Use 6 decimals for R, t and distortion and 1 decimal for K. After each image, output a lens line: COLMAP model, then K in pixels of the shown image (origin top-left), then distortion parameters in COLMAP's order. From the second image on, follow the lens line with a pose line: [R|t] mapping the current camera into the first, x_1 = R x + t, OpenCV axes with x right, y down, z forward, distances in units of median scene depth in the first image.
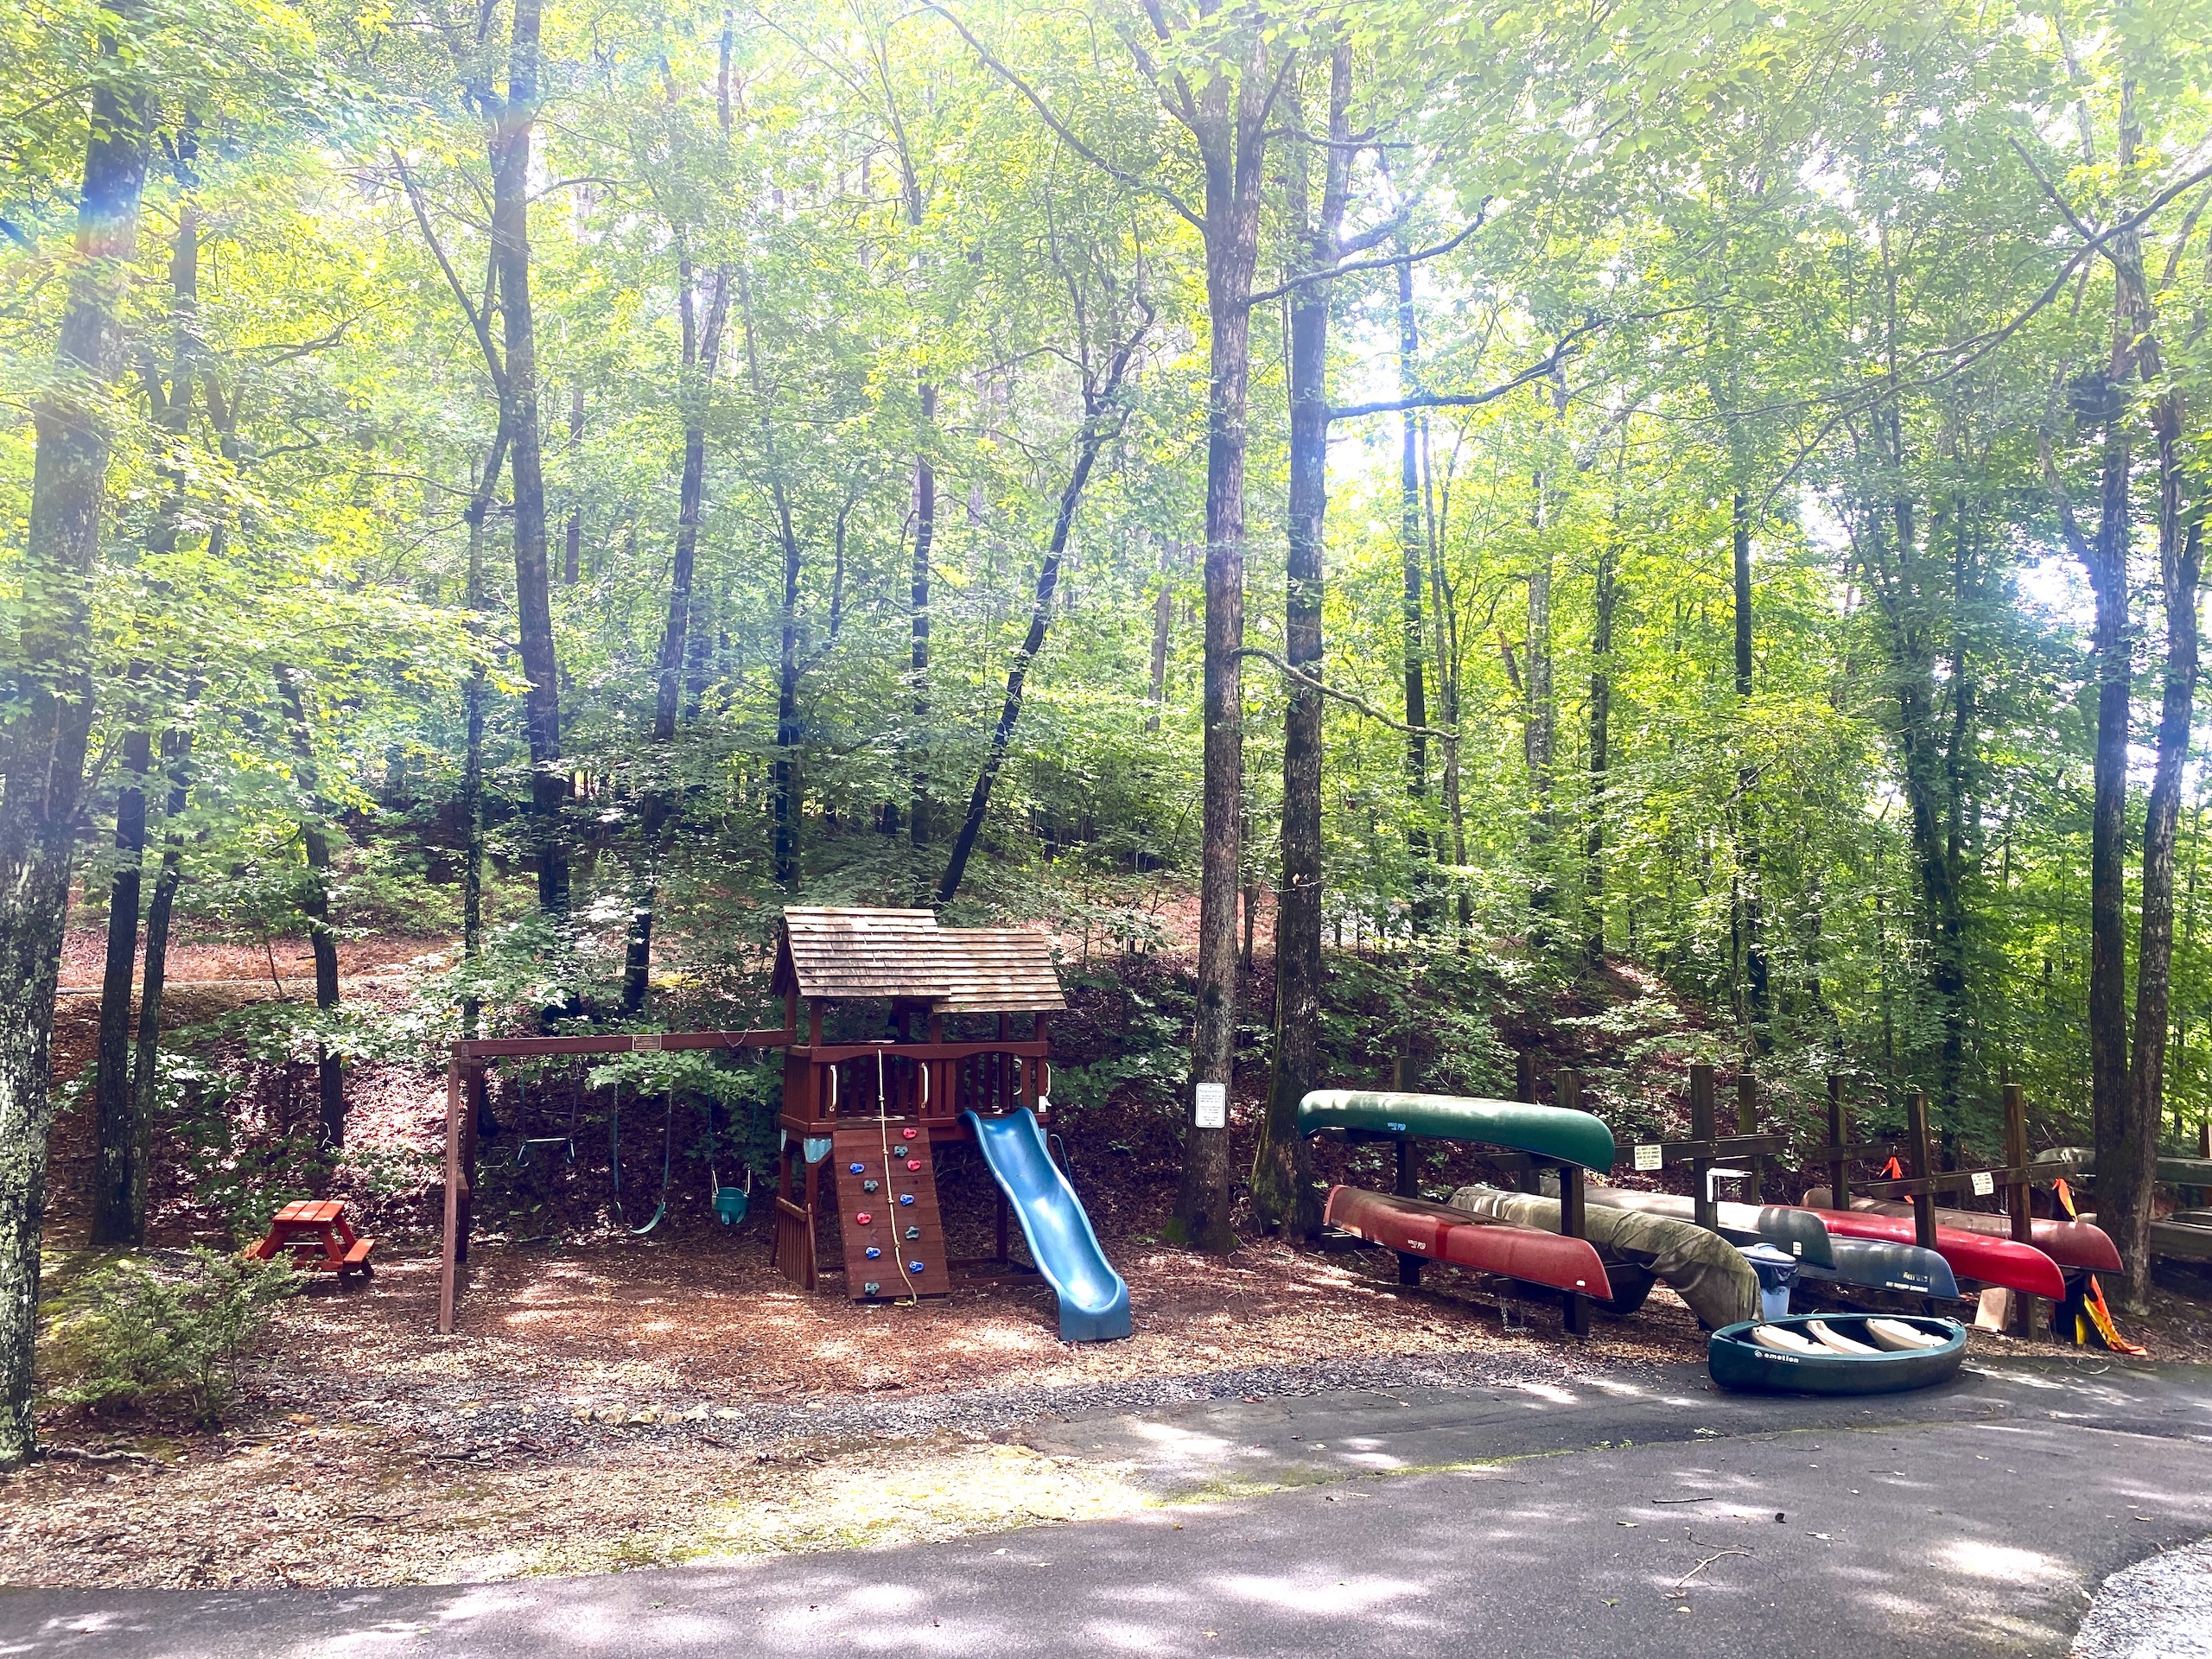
lens RADIAL K [[1672.1, 0, 1118.2], [0, 1672.1, 829.6], [0, 0, 1]] dist [0.043062, -0.045686]
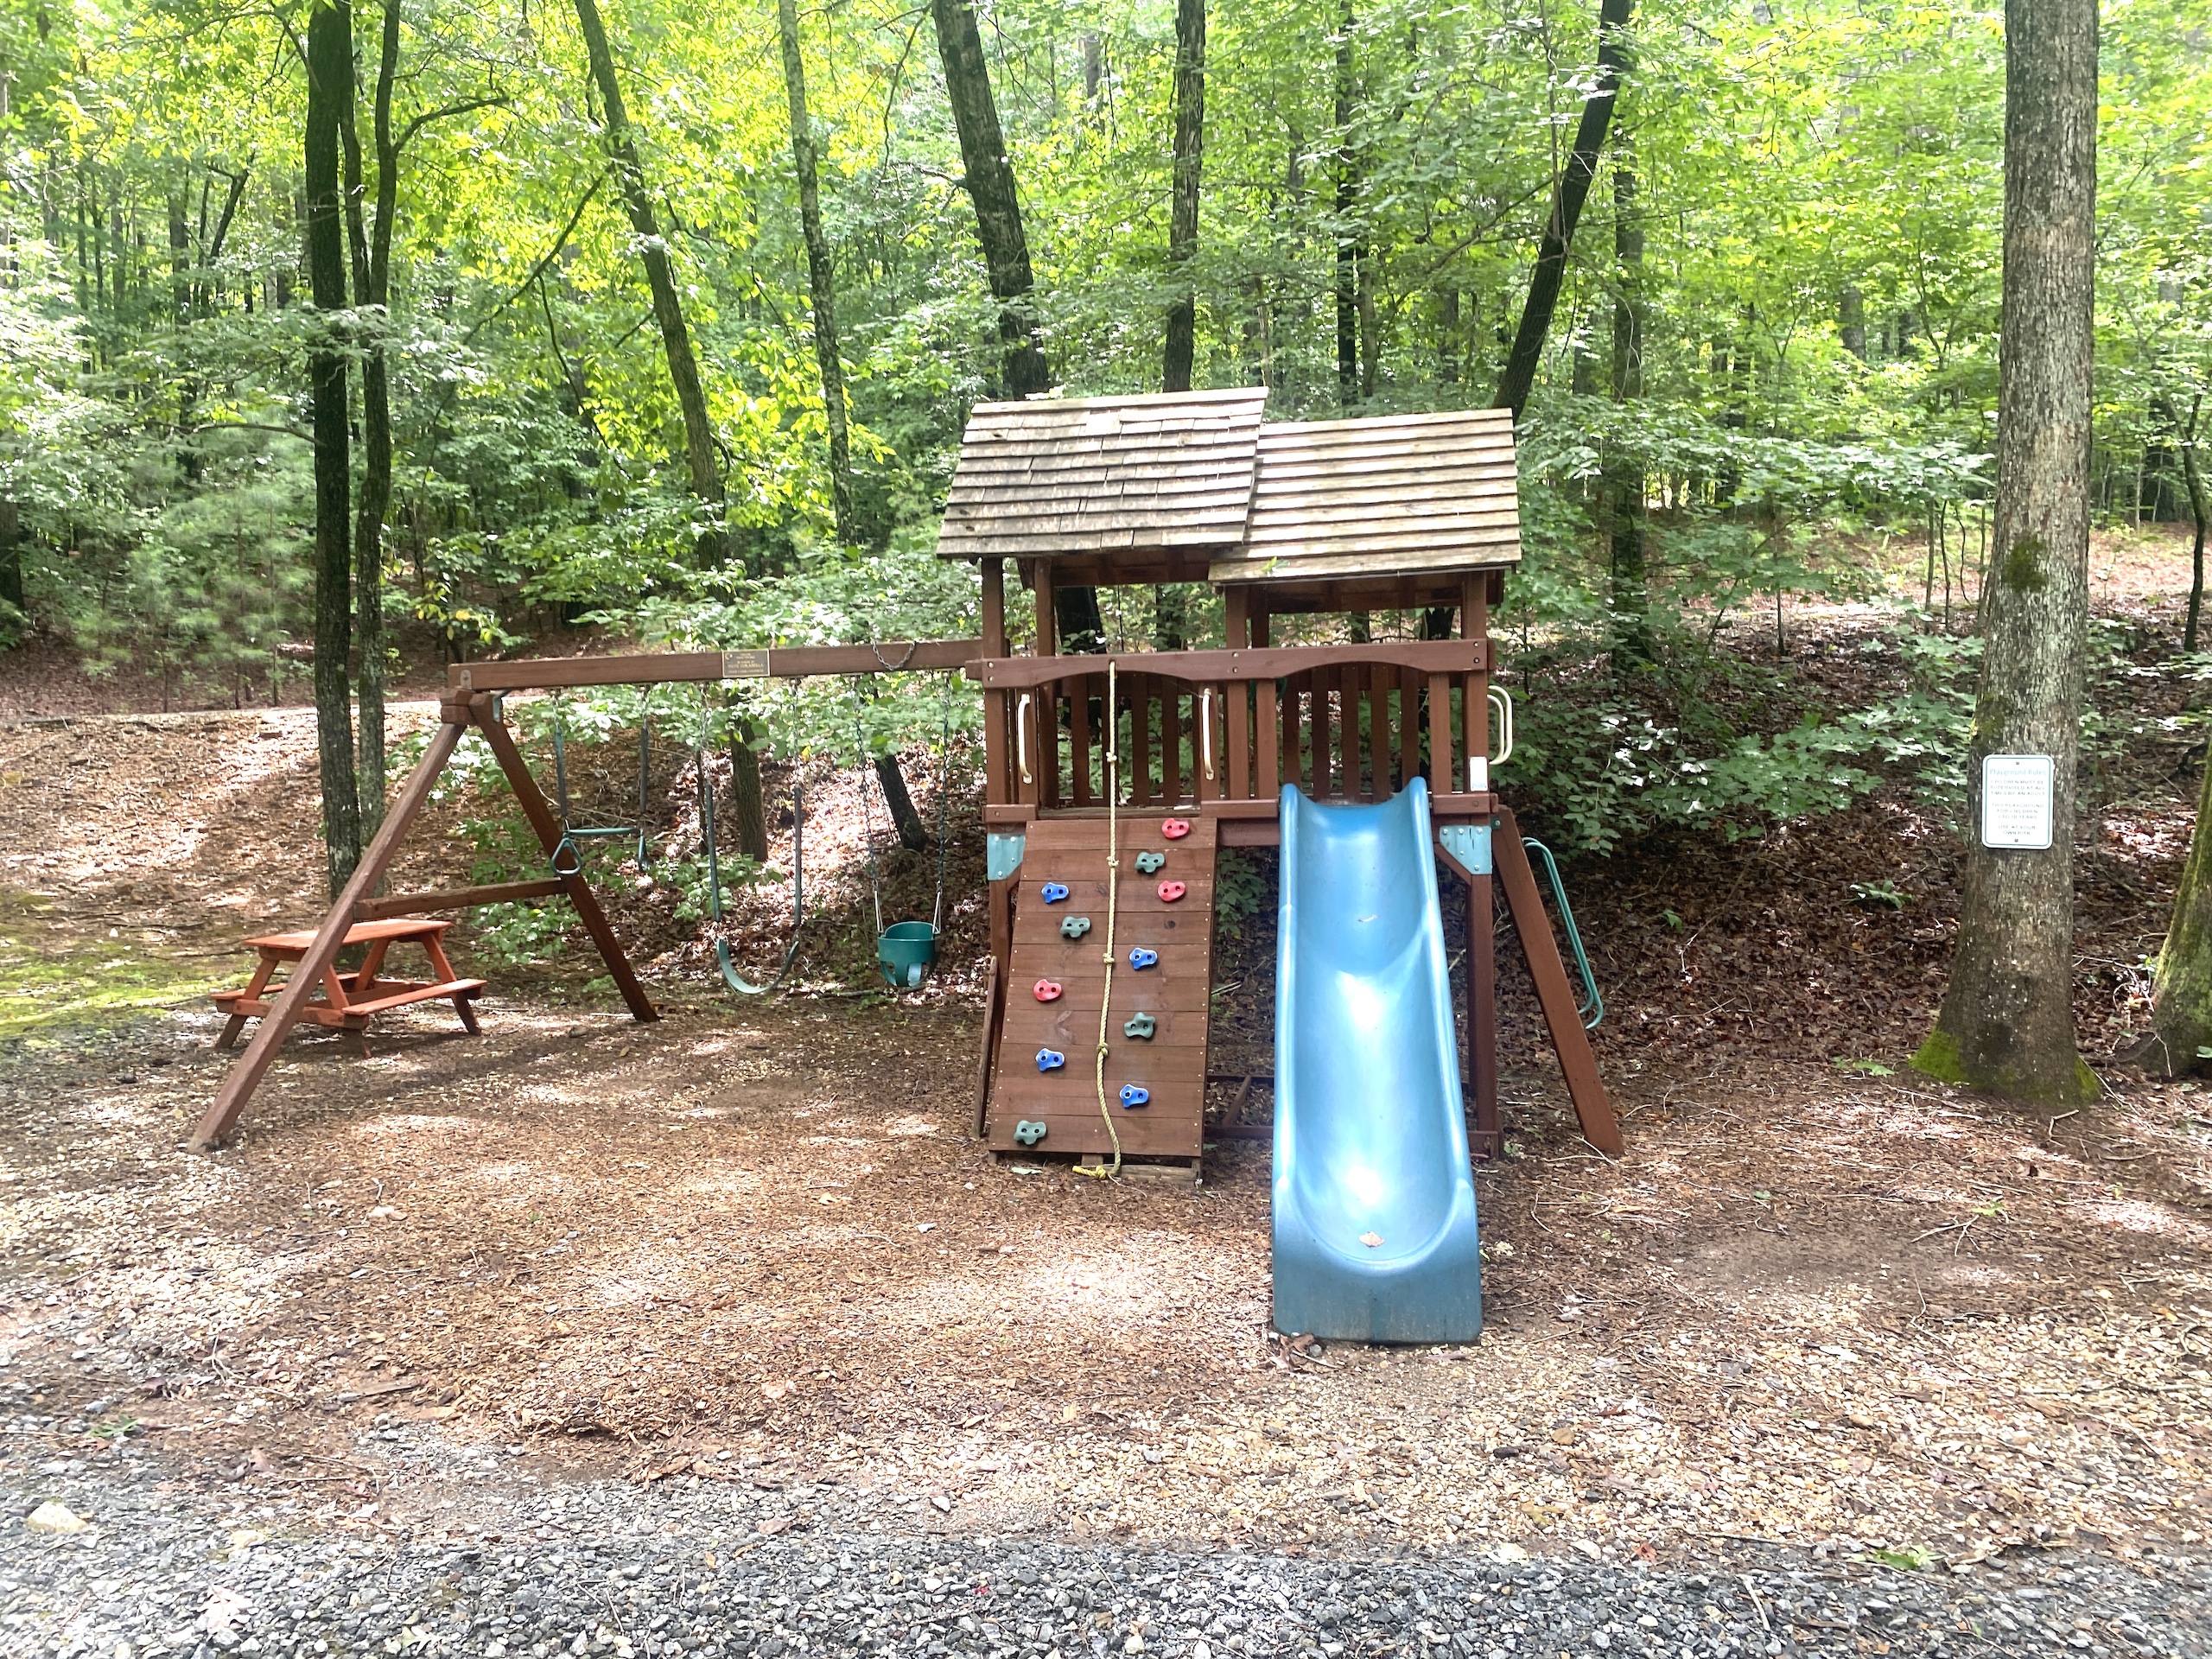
lens RADIAL K [[1672.1, 0, 1102.9], [0, 1672.1, 820.9], [0, 0, 1]] dist [0.043062, -0.045686]
pose [[0.826781, 0.008468, -0.562461, 0.134038], [0.071390, 0.990222, 0.119847, 0.117767], [0.557976, -0.139241, 0.818092, 0.582429]]
